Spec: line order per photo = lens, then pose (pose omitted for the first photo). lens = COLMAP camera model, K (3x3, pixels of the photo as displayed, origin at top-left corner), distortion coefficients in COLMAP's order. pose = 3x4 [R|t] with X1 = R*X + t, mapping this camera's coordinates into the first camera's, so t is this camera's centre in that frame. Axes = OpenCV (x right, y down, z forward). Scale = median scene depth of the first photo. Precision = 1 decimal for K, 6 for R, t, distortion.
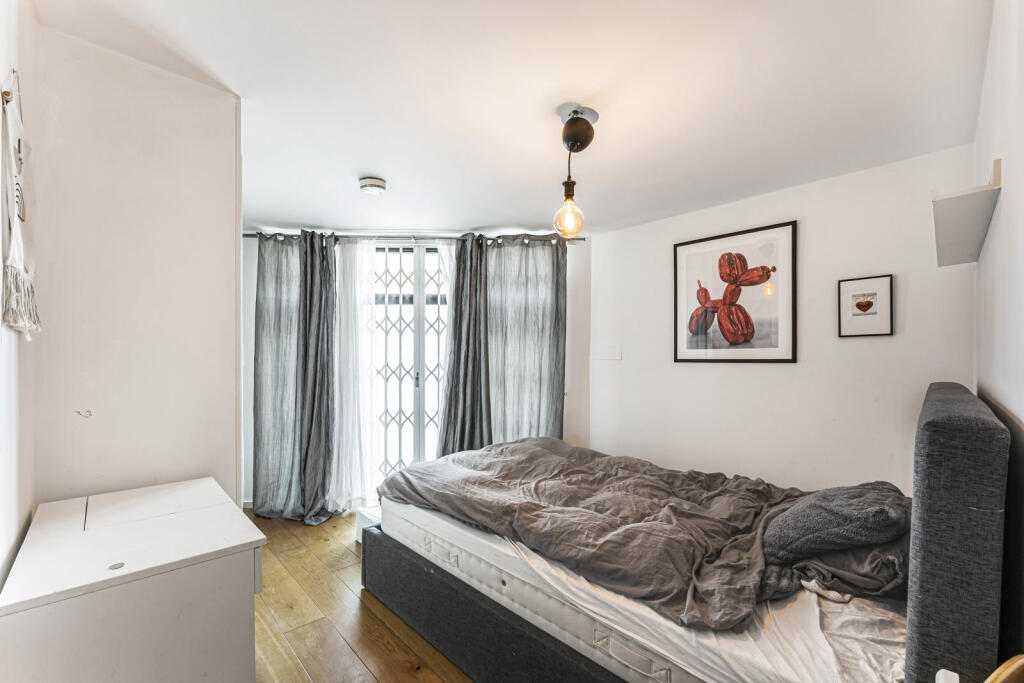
lens RADIAL K [[418.3, 0, 512.1], [0, 418.3, 350.8], [0, 0, 1]] dist [-0.002081, -0.000123]
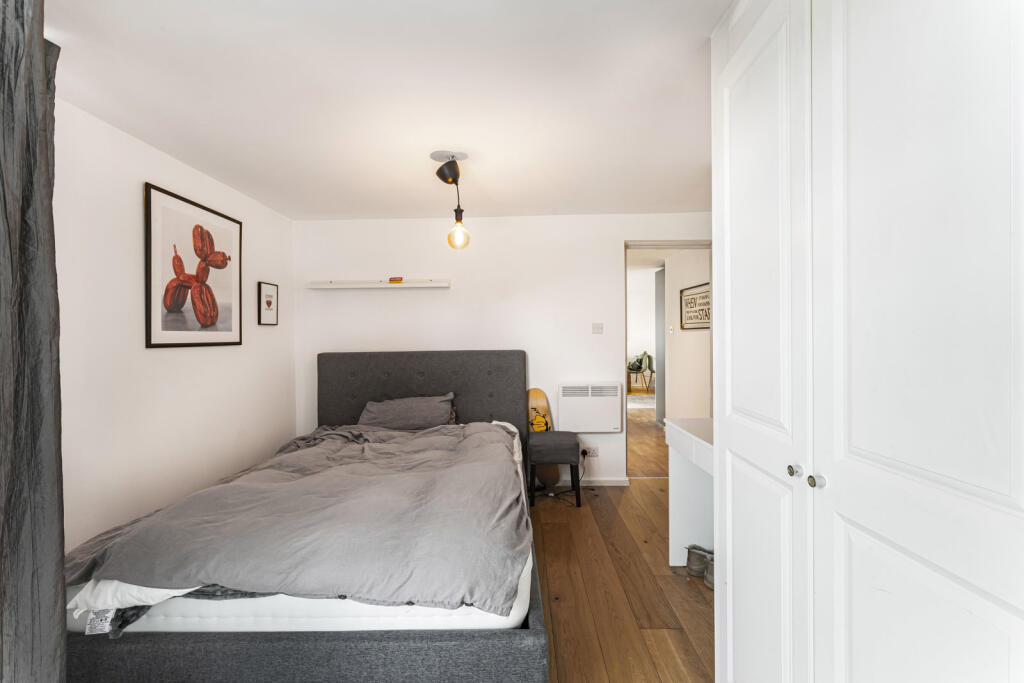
lens RADIAL K [[418.3, 0, 511.5], [0, 418.3, 338.0], [0, 0, 1]] dist [-0.002081, -0.000123]
pose [[-0.705827, 0.008236, 0.708336, -0.604132], [0.002958, 0.999958, -0.008679, 0.019788], [-0.708378, -0.004030, -0.705822, 1.163759]]
